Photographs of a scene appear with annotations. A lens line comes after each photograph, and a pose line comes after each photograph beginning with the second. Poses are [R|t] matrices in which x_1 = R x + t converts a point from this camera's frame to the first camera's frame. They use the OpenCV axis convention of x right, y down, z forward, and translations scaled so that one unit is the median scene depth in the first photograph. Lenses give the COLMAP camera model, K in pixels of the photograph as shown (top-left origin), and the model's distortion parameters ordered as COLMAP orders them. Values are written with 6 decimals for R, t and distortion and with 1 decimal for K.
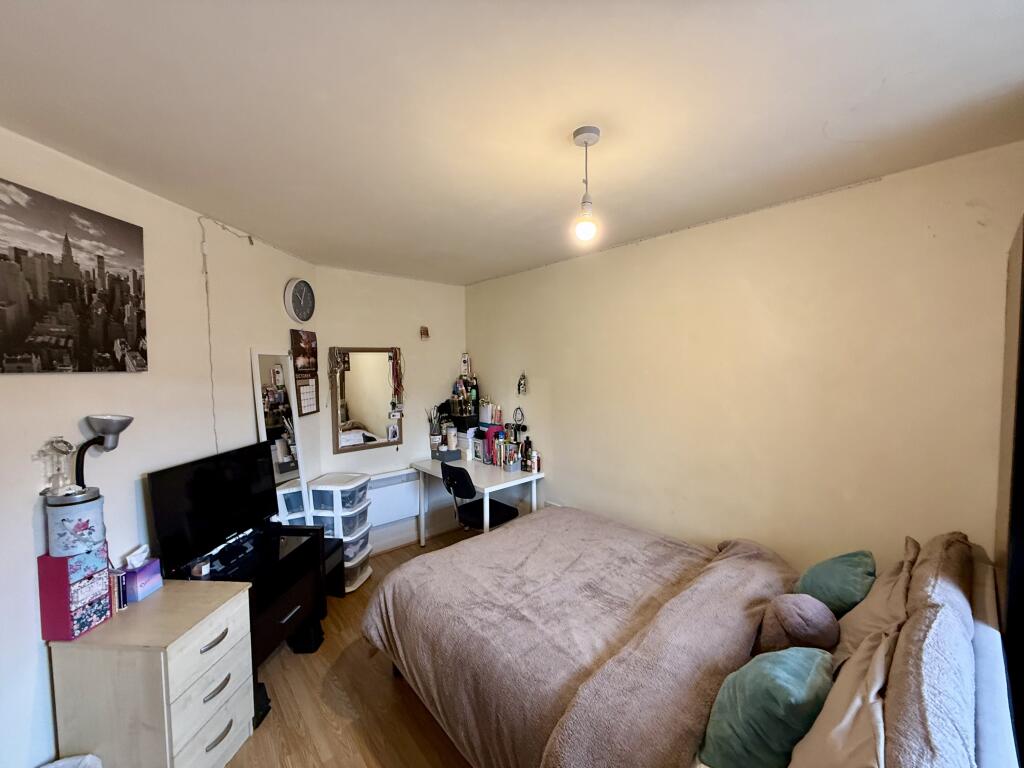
lens RADIAL K [[406.3, 0, 511.0], [0, 406.3, 381.6], [0, 0, 1]] dist [-0.001625, -0.000254]
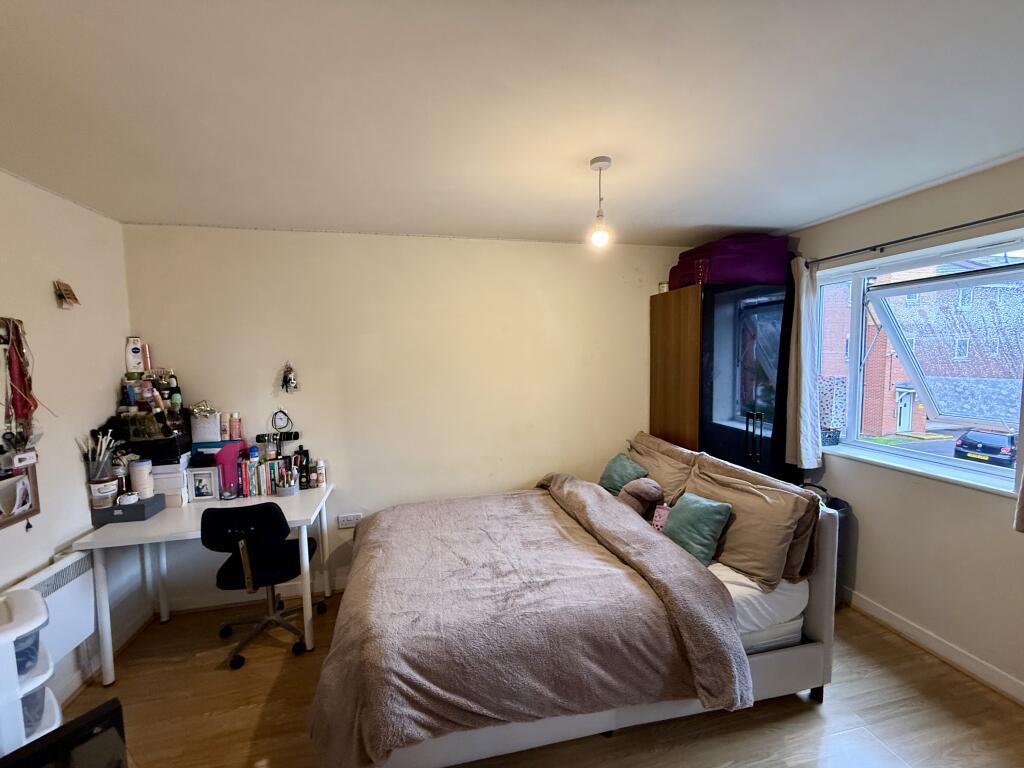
lens RADIAL K [[406.3, 0, 509.9], [0, 406.3, 382.0], [0, 0, 1]] dist [-0.001625, -0.000254]
pose [[0.479754, -0.062334, 0.875186, -0.415142], [0.053414, 0.997698, 0.041780, 0.002319], [-0.875776, 0.026703, 0.481979, 0.250559]]
